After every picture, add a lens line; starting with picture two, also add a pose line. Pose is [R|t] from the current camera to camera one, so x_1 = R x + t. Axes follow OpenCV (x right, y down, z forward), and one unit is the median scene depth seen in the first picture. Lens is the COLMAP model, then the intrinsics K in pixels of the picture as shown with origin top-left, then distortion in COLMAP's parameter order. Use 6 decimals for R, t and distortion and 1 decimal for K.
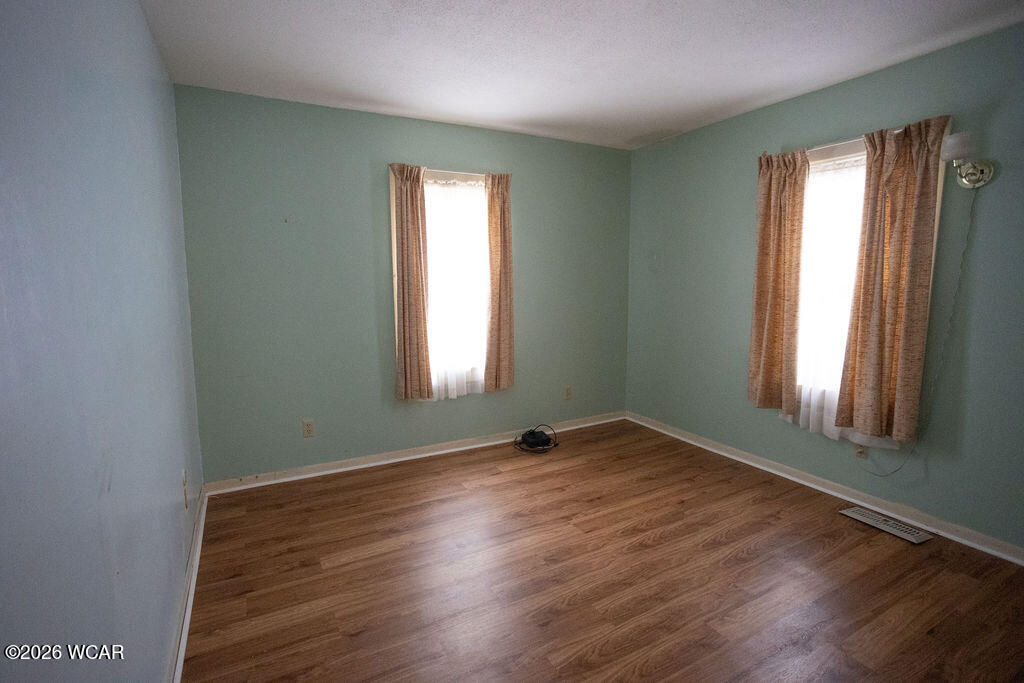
lens RADIAL K [[487.6, 0, 512.7], [0, 487.6, 339.5], [0, 0, 1]] dist [-0.006086, 0.000575]
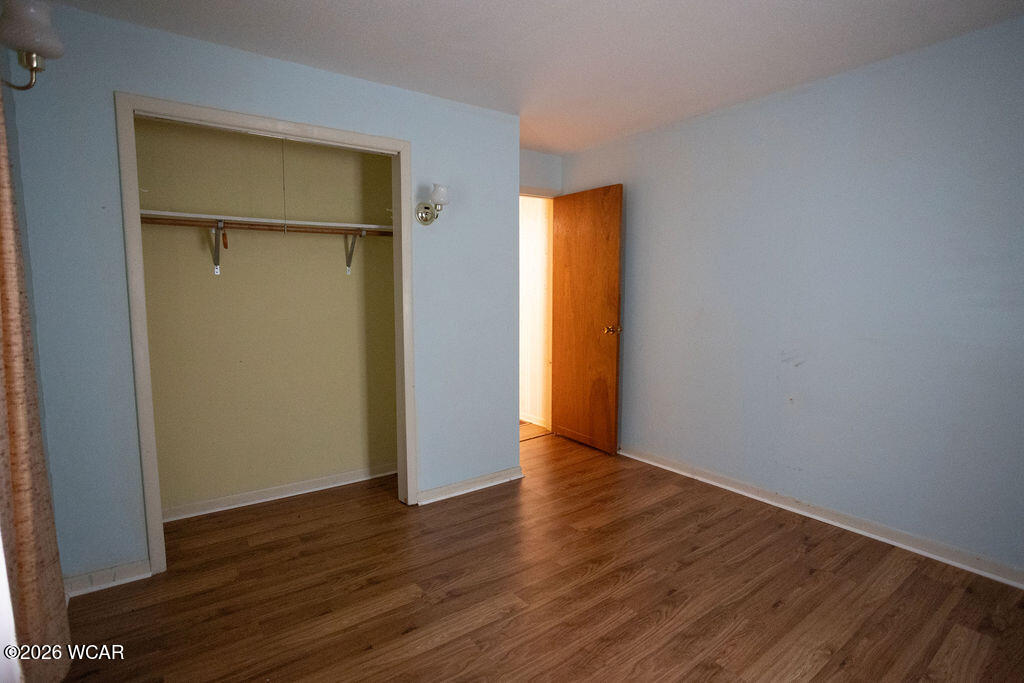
lens RADIAL K [[487.6, 0, 510.7], [0, 487.6, 341.1], [0, 0, 1]] dist [-0.006086, 0.000575]
pose [[-0.991754, 0.018754, -0.126777, 0.512790], [-0.010006, 0.974885, 0.222485, -0.200425], [0.127765, 0.221919, -0.966658, 1.733943]]
